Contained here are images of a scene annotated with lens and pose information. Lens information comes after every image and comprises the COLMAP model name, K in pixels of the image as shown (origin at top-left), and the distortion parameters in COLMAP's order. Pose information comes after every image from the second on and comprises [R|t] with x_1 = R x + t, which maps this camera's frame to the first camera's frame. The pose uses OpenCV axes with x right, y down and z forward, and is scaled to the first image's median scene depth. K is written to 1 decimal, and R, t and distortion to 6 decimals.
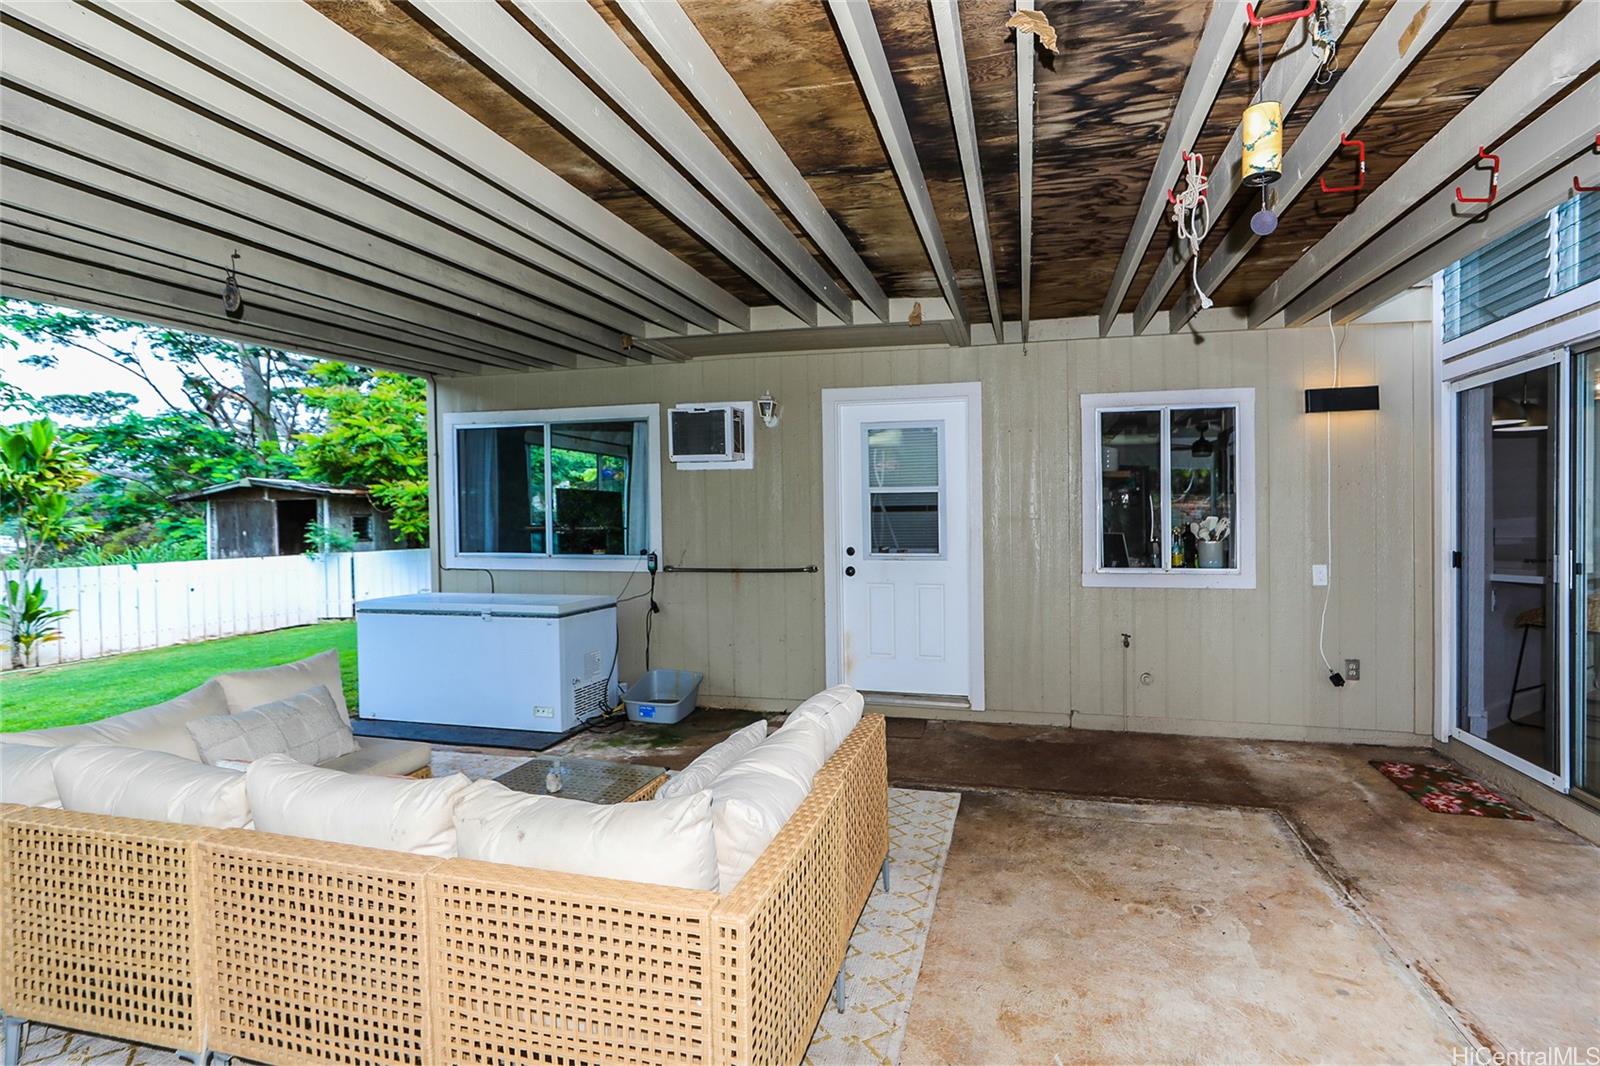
lens RADIAL K [[833.3, 0, 800.0], [0, 833.3, 533.0], [0, 0, 1]] dist [-0.000512, -0.000031]
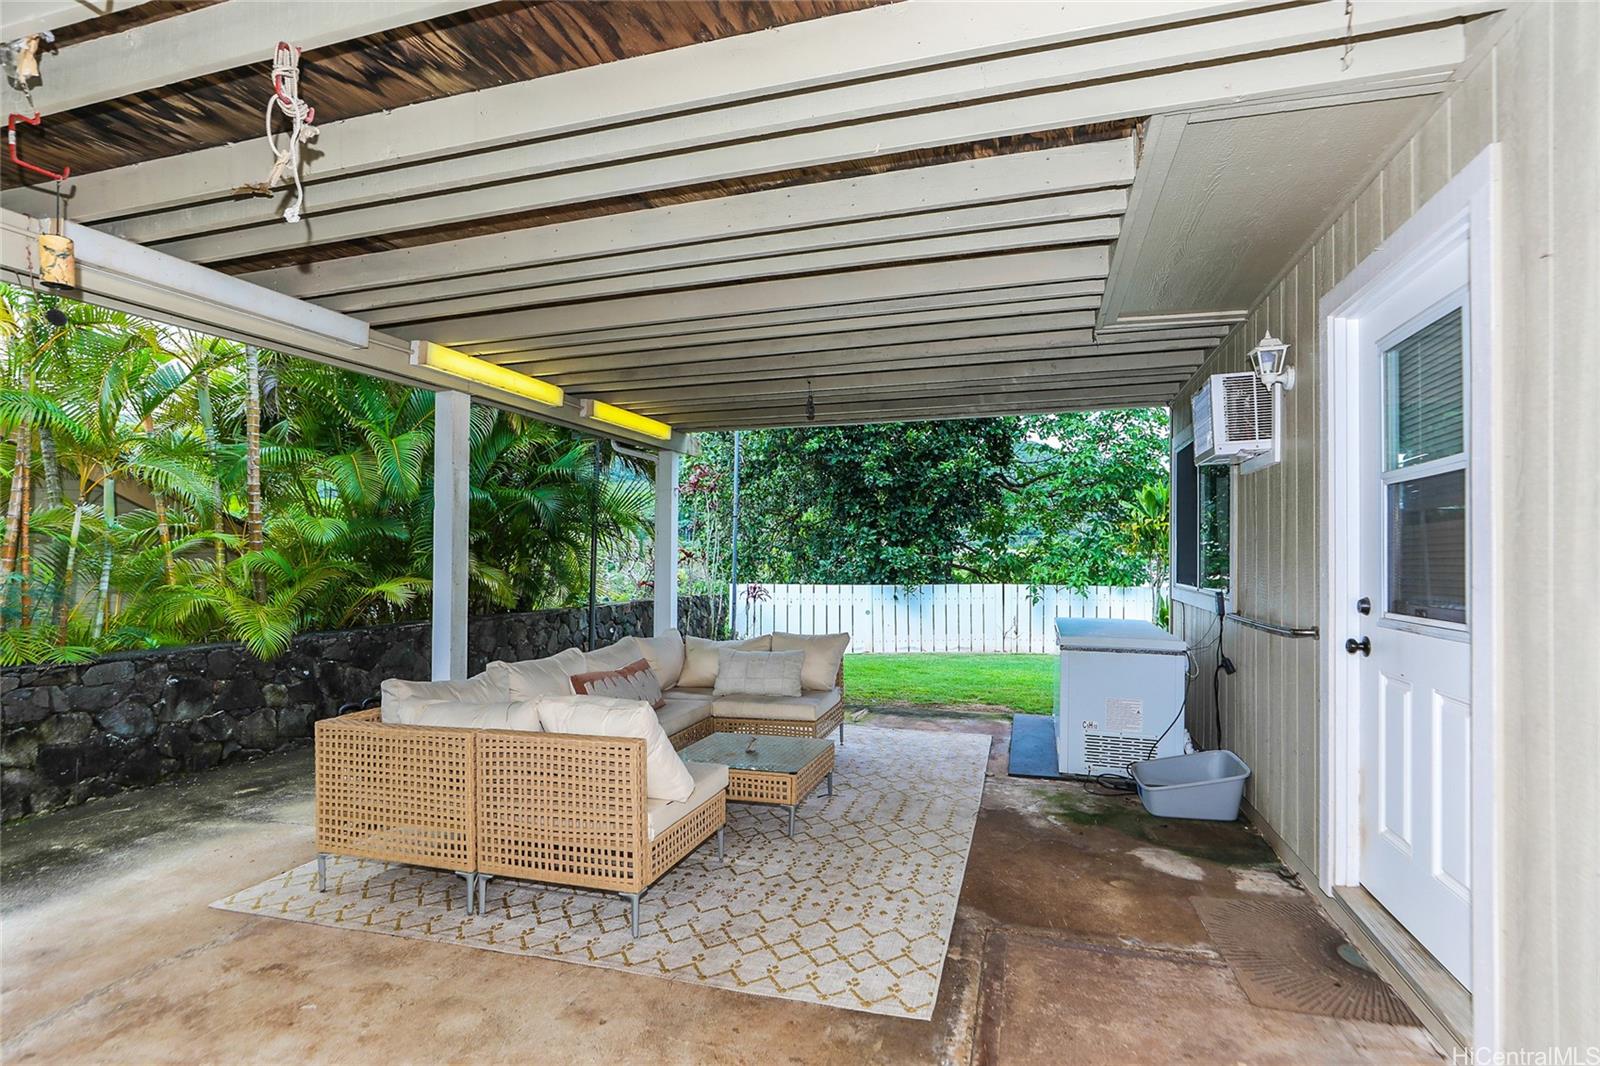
lens RADIAL K [[731.3, 0, 802.2], [0, 731.3, 559.3], [0, 0, 1]] dist [0.000038, 0.000038]
pose [[-0.044579, 0.007779, -0.998976, 0.575662], [-0.028533, 0.999552, 0.009057, -0.000432], [0.998598, 0.028907, -0.044337, 0.774079]]
